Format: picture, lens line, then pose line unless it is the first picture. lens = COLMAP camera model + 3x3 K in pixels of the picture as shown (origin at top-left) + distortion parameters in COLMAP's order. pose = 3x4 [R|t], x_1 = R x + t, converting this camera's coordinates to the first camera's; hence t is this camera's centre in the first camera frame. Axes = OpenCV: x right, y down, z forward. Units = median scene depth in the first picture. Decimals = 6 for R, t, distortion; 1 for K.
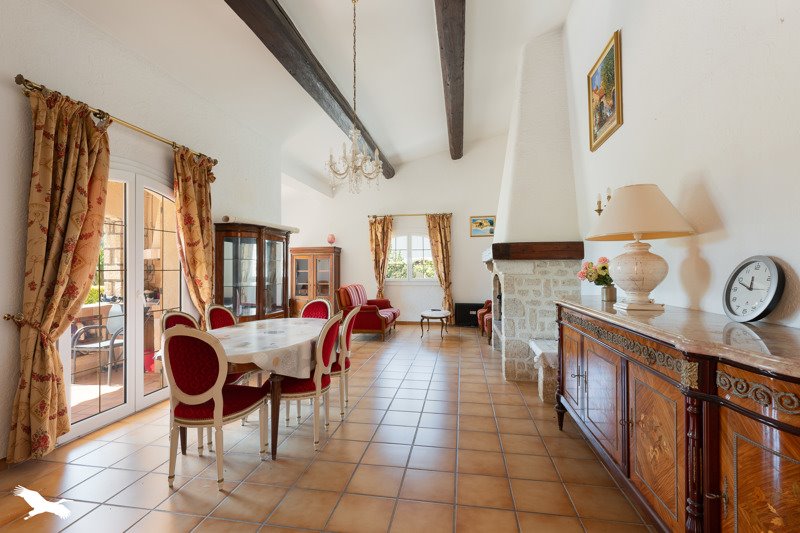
lens RADIAL K [[369.3, 0, 402.0], [0, 369.3, 268.4], [0, 0, 1]] dist [-0.000284, -0.000002]
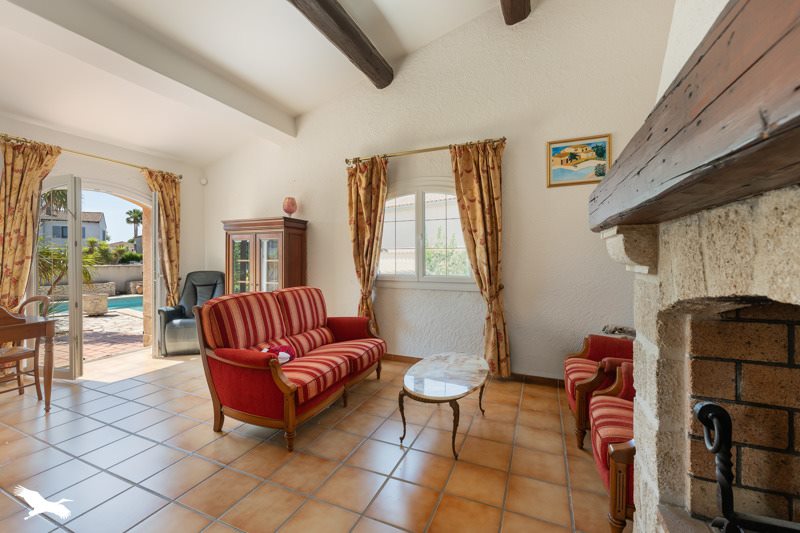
lens RADIAL K [[339.9, 0, 392.2], [0, 339.9, 260.9], [0, 0, 1]] dist [0.001453, 0.000028]
pose [[0.970585, 0.006865, -0.240659, 0.098854], [-0.005794, 0.999970, 0.005159, 0.004548], [0.240688, -0.003613, 0.970596, 0.535409]]
